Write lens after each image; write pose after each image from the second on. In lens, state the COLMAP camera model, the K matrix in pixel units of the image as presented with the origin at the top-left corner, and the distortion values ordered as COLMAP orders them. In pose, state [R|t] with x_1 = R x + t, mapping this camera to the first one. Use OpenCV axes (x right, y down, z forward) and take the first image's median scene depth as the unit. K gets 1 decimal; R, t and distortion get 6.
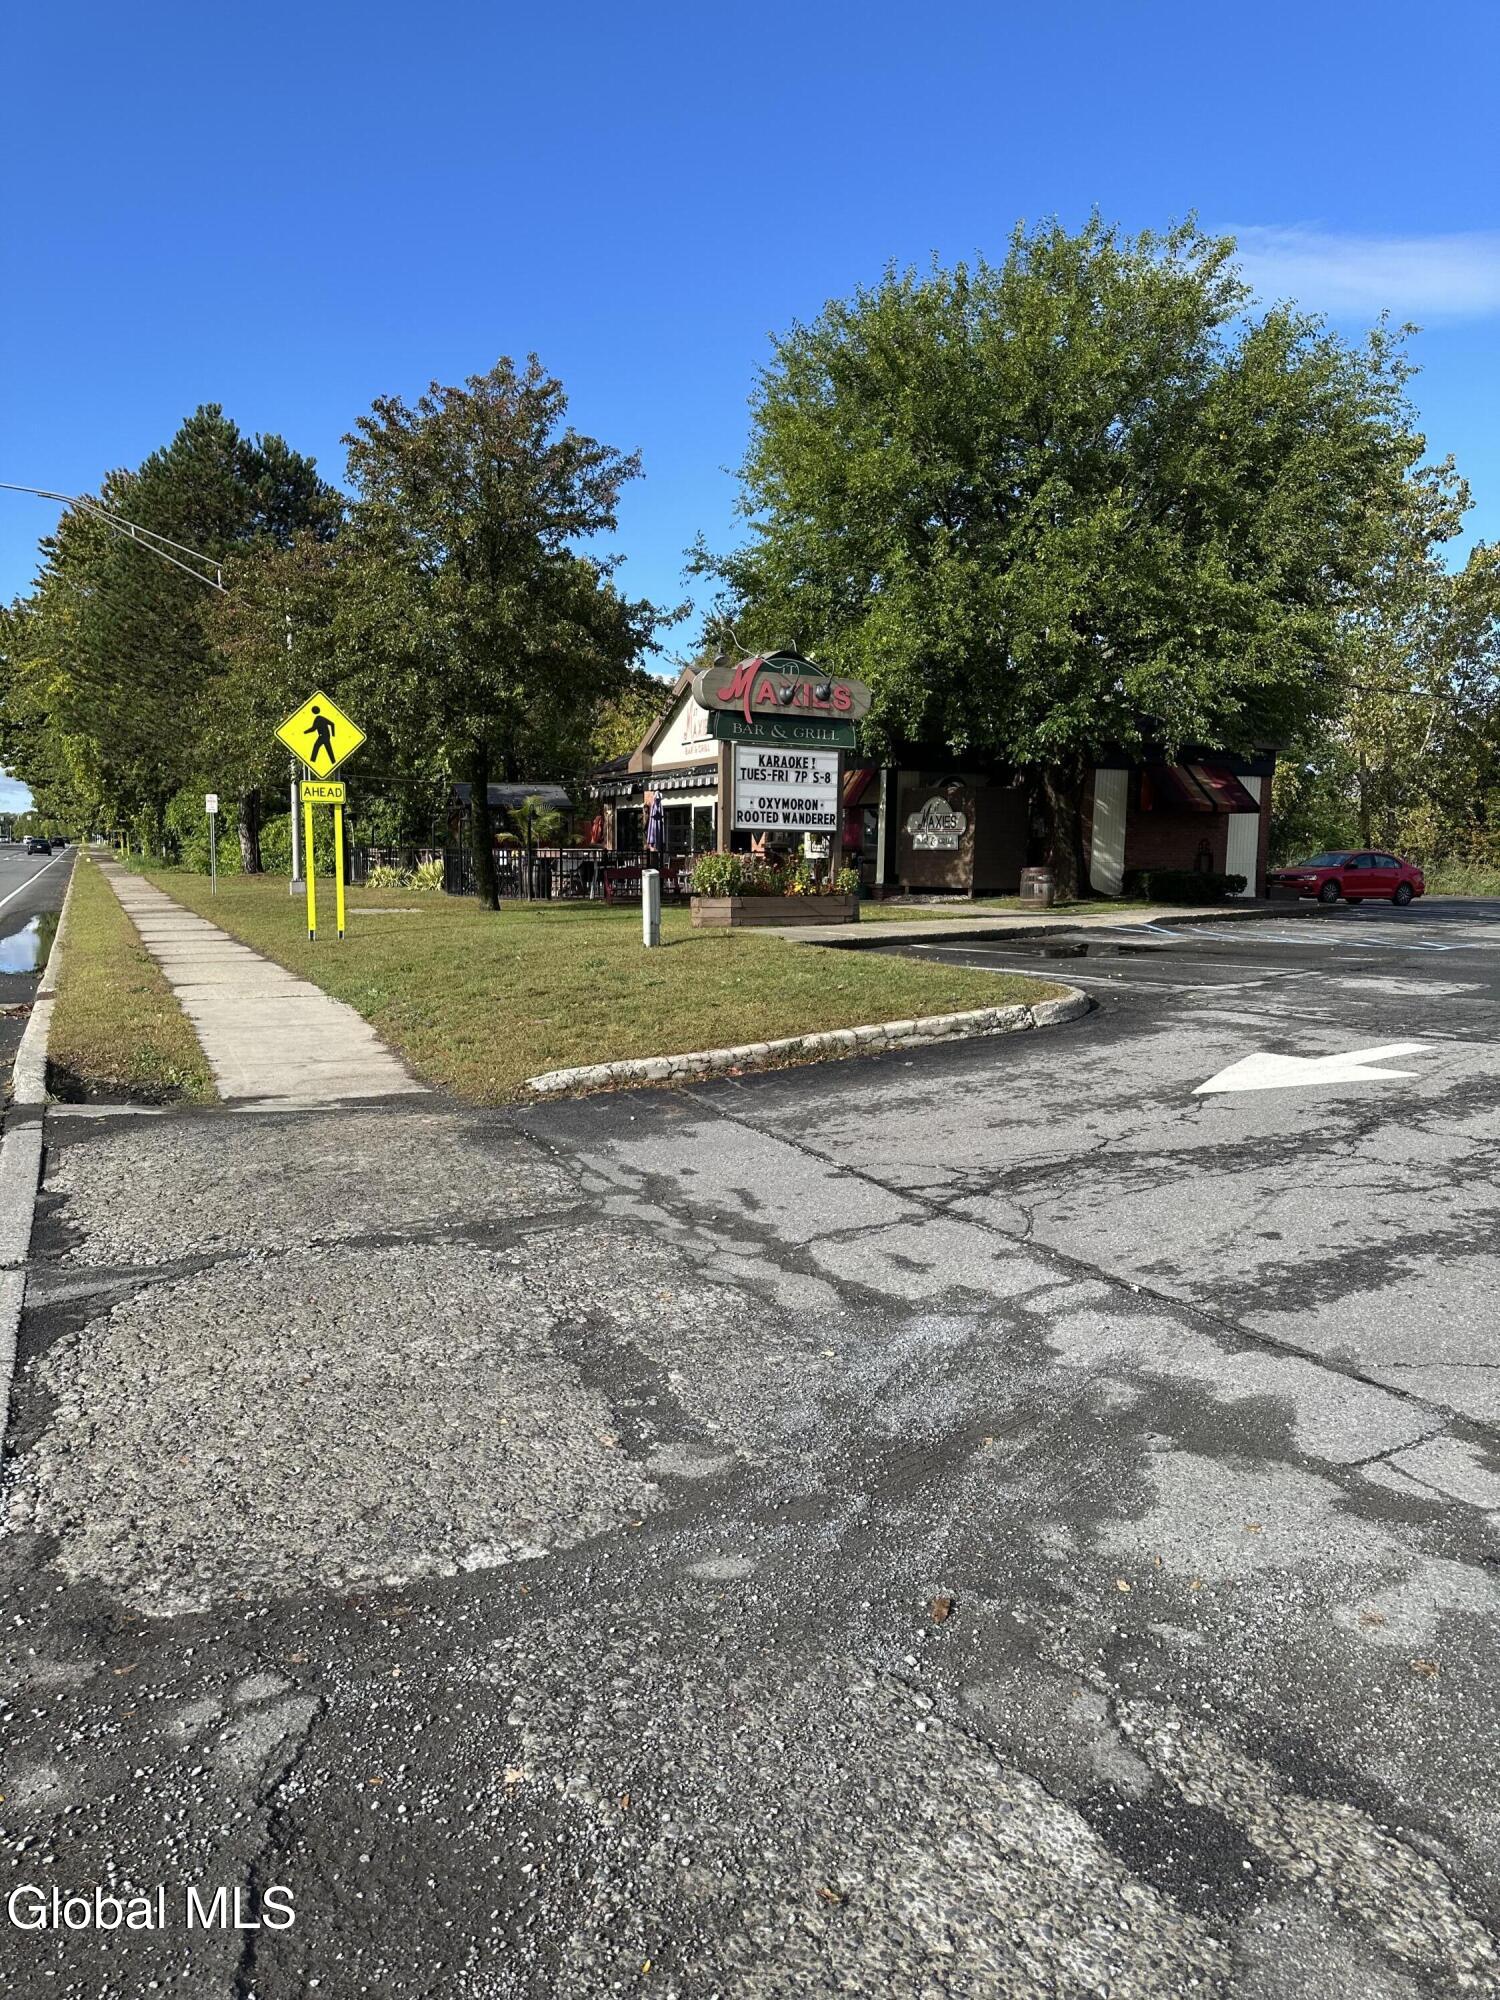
lens RADIAL K [[1495.1, 0, 726.2], [0, 1495.1, 1008.3], [0, 0, 1]] dist [0.154934, -0.264924]
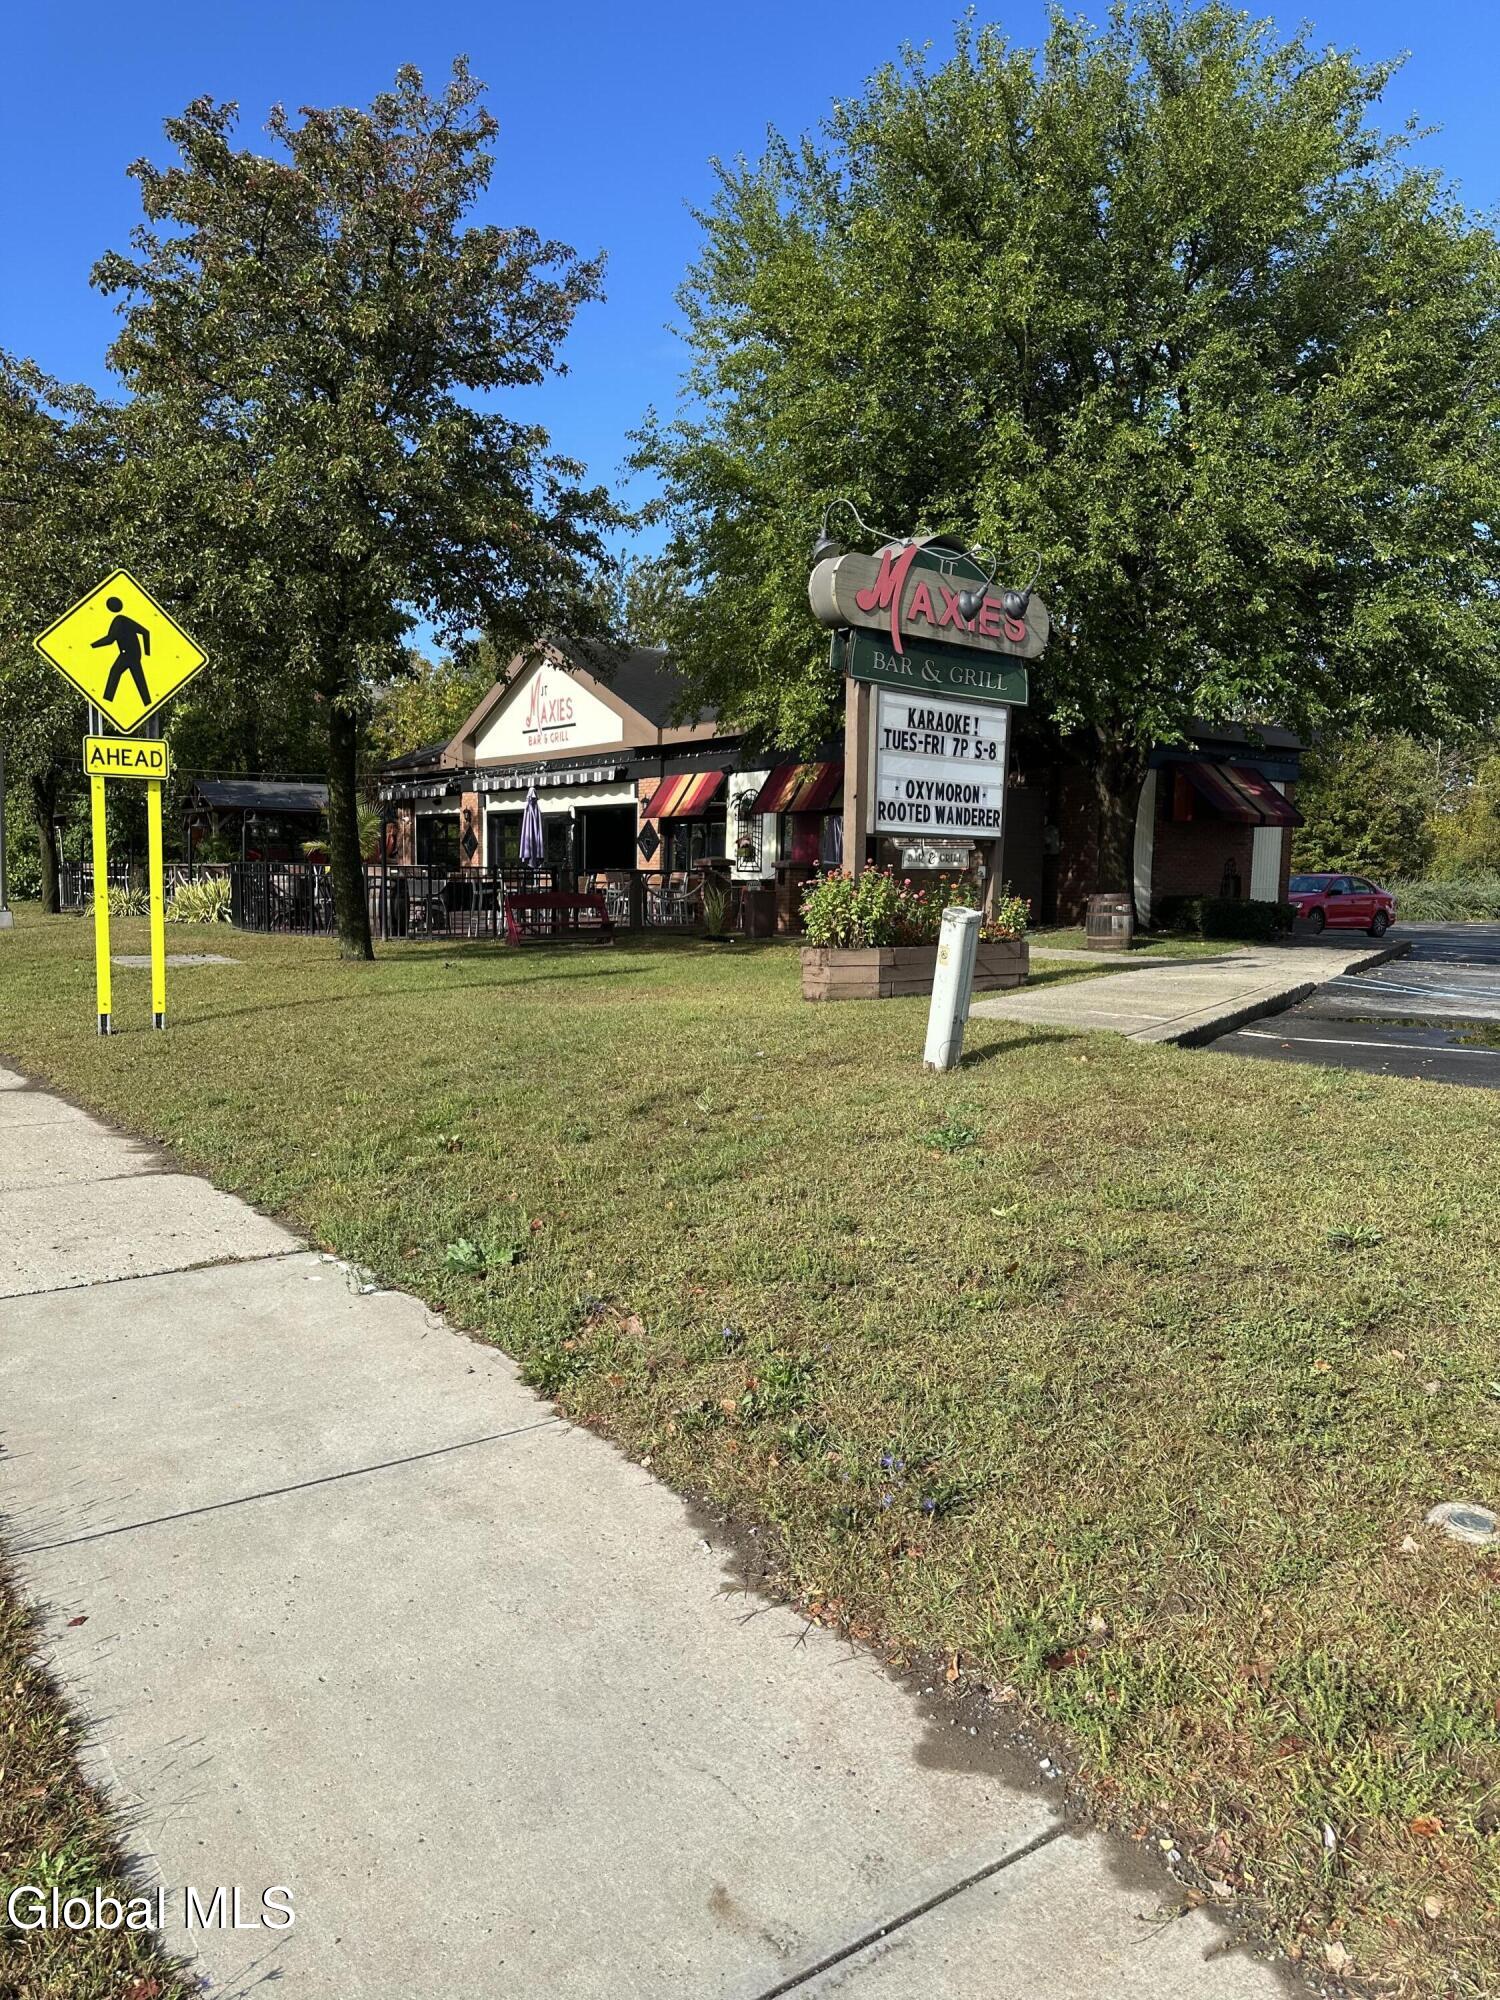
lens RADIAL K [[1495.1, 0, 726.2], [0, 1495.1, 1008.3], [0, 0, 1]] dist [0.154934, -0.264924]
pose [[0.979615, -0.013448, 0.200435, -0.154239], [0.016002, 0.999810, -0.011129, -0.040165], [-0.200247, 0.014109, 0.979644, 0.390896]]
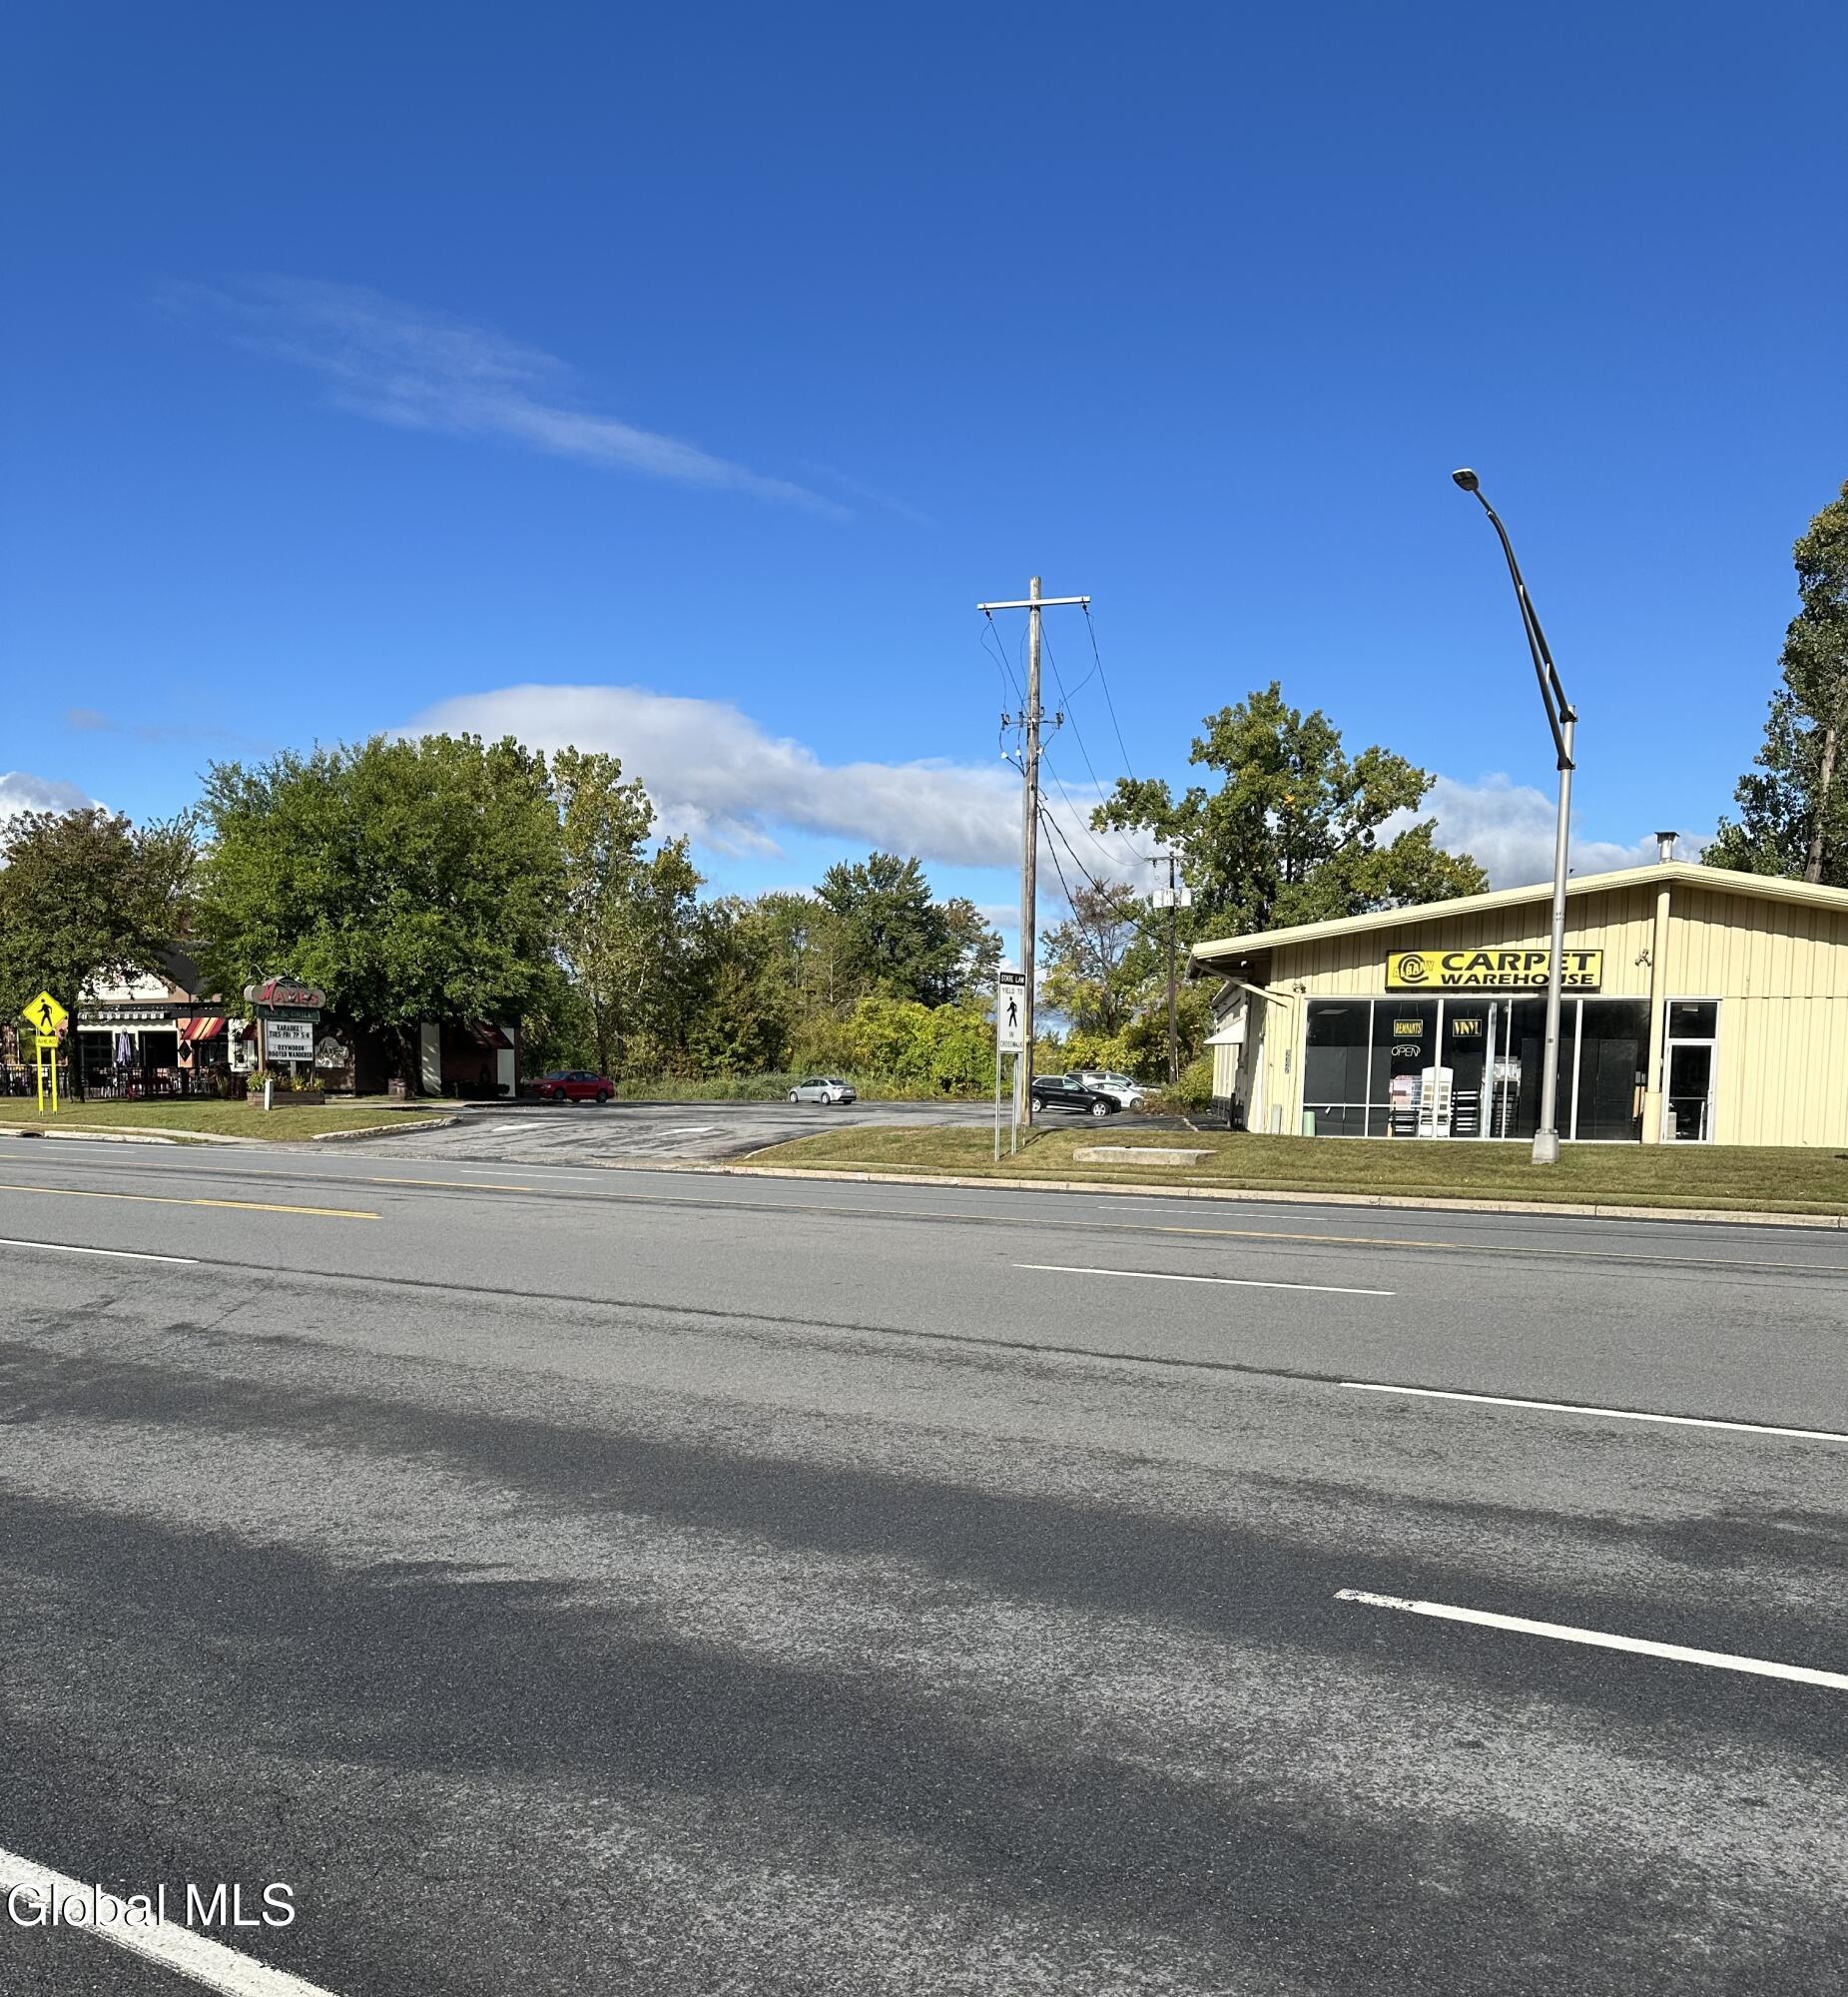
lens RADIAL K [[1908.0, 0, 930.0], [0, 1908.0, 1240.6], [0, 0, 1]] dist [0.292125, -0.703888]
pose [[0.860925, -0.046371, 0.506615, -0.542165], [0.051330, 0.998673, 0.004181, 0.154706], [-0.506136, 0.022405, 0.862162, -1.669430]]
